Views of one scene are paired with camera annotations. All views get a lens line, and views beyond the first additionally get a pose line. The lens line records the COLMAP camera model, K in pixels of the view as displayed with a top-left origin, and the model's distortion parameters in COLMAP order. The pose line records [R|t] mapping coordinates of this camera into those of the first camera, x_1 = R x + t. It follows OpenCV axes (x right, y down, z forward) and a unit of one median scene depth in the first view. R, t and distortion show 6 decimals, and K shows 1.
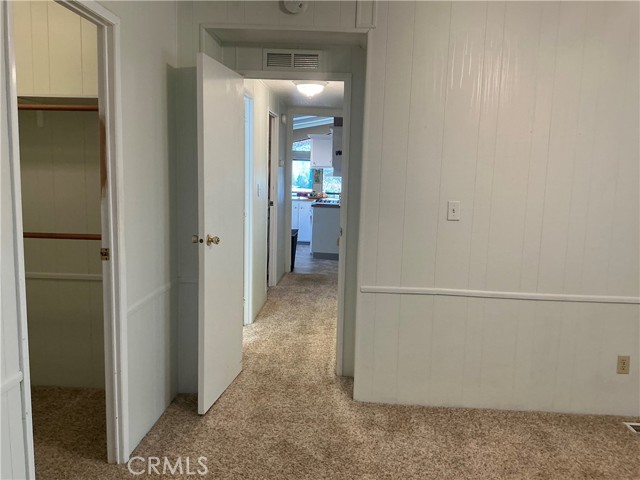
lens RADIAL K [[529.6, 0, 322.9], [0, 529.6, 239.9], [0, 0, 1]] dist [0.076230, -0.147288]
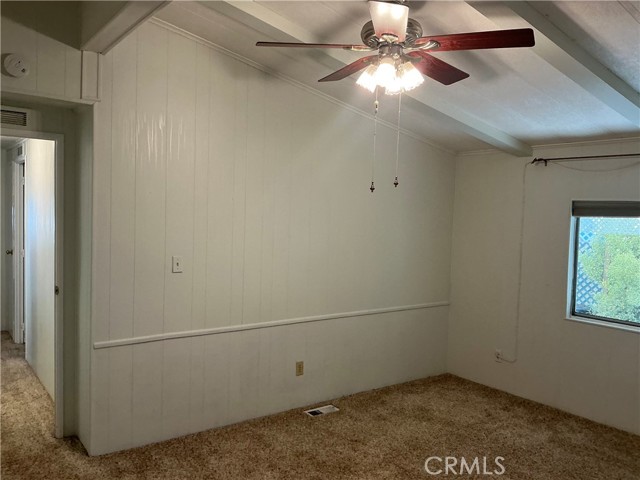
lens RADIAL K [[529.6, 0, 322.3], [0, 529.6, 242.9], [0, 0, 1]] dist [0.076230, -0.147288]
pose [[0.766688, -0.045455, 0.640409, -0.239809], [0.075089, 0.996993, -0.019131, -0.052500], [-0.637614, 0.062755, 0.767796, -0.088006]]
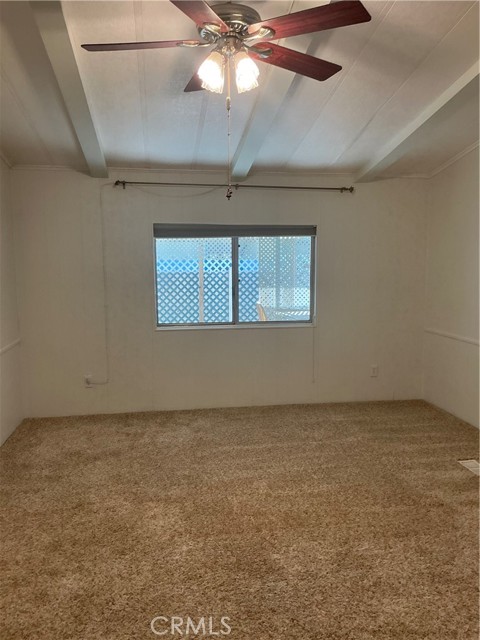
lens RADIAL K [[529.6, 0, 244.7], [0, 529.6, 322.8], [0, 0, 1]] dist [0.076230, -0.147288]
pose [[-0.208030, -0.157548, 0.965351, -0.414778], [0.121158, 0.975191, 0.185263, -0.110759], [-0.970590, 0.155500, -0.183781, 0.615089]]
